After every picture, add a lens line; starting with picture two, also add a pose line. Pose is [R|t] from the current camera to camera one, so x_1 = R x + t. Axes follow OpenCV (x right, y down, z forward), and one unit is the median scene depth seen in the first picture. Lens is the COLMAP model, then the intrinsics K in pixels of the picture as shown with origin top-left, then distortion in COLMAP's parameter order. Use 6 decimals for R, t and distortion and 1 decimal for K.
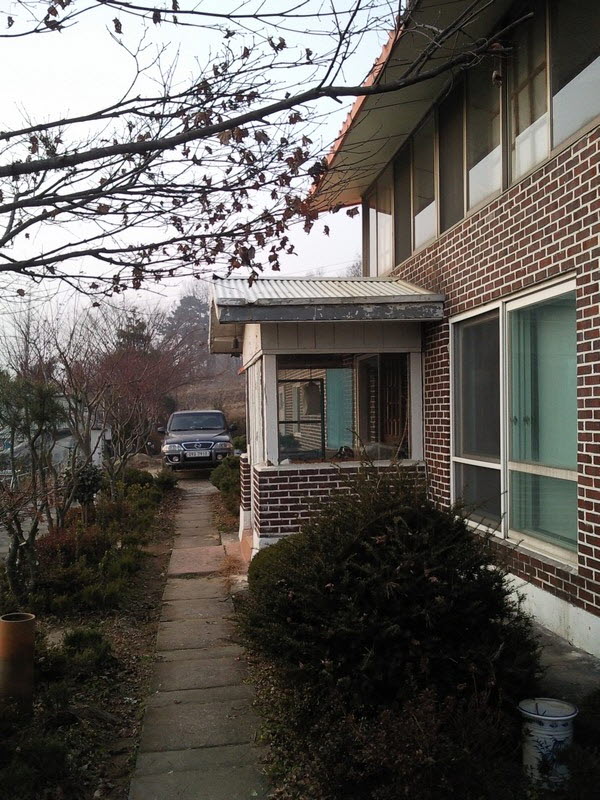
lens RADIAL K [[789.8, 0, 300.3], [0, 789.8, 411.8], [0, 0, 1]] dist [-0.003441, -0.021432]
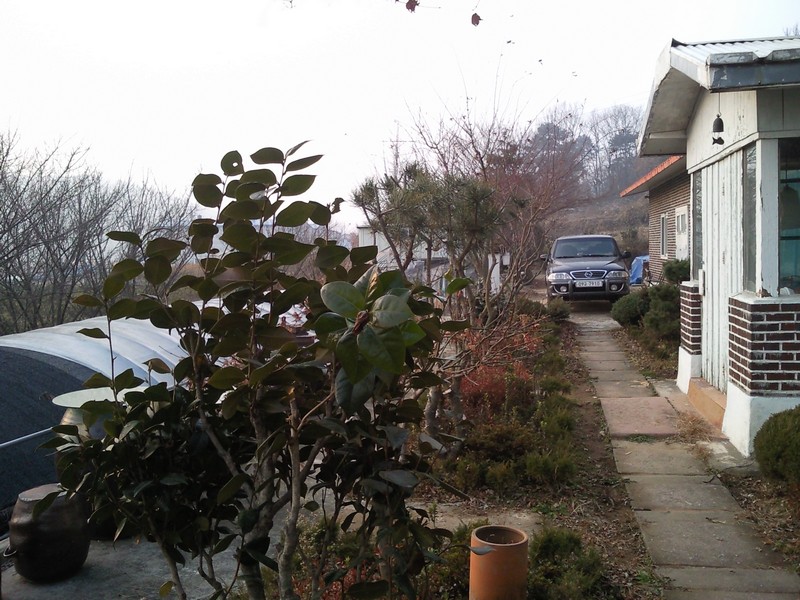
lens RADIAL K [[781.0, 0, 400.0], [0, 781.0, 300.0], [0, 0, 1]] dist [-0.001973, -0.012539]
pose [[0.950521, 0.017700, -0.310156, -0.160223], [0.004390, 0.997510, 0.070382, 0.024033], [0.310629, -0.068261, 0.948077, 0.269039]]
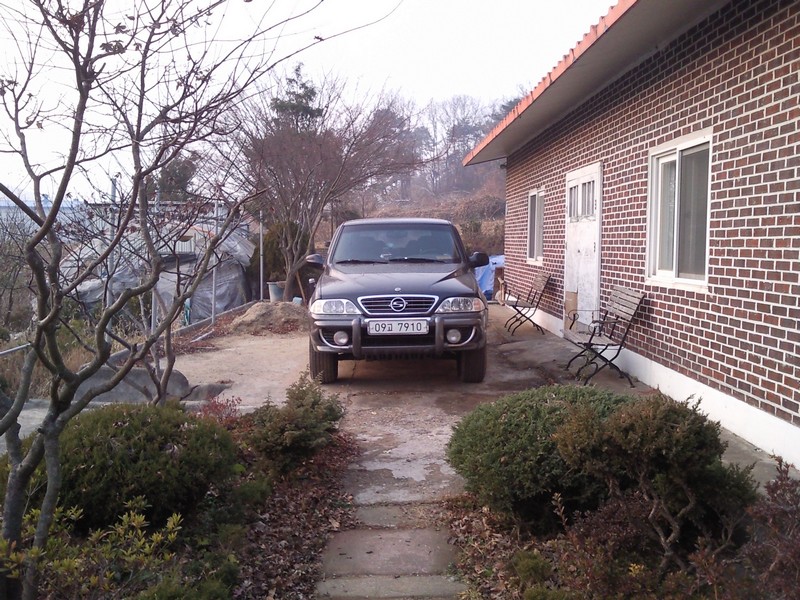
lens RADIAL K [[759.1, 0, 400.0], [0, 759.1, 300.0], [0, 0, 1]] dist [0.052025, -0.228290]
pose [[0.993156, 0.030495, -0.112744, -0.237934], [-0.021532, 0.996572, 0.079875, 0.029233], [0.114793, -0.076901, 0.990408, 1.727325]]
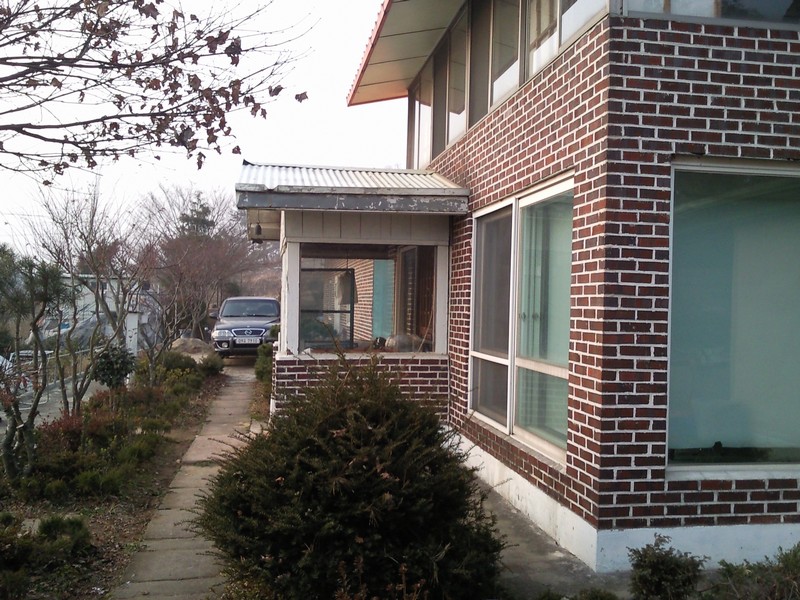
lens RADIAL K [[781.0, 0, 400.0], [0, 781.0, 300.0], [0, 0, 1]] dist [-0.001973, -0.012539]
pose [[0.998952, 0.033610, 0.031073, 0.083163], [-0.033499, 0.999430, -0.004087, -0.001157], [-0.031192, 0.003041, 0.999509, 0.017514]]
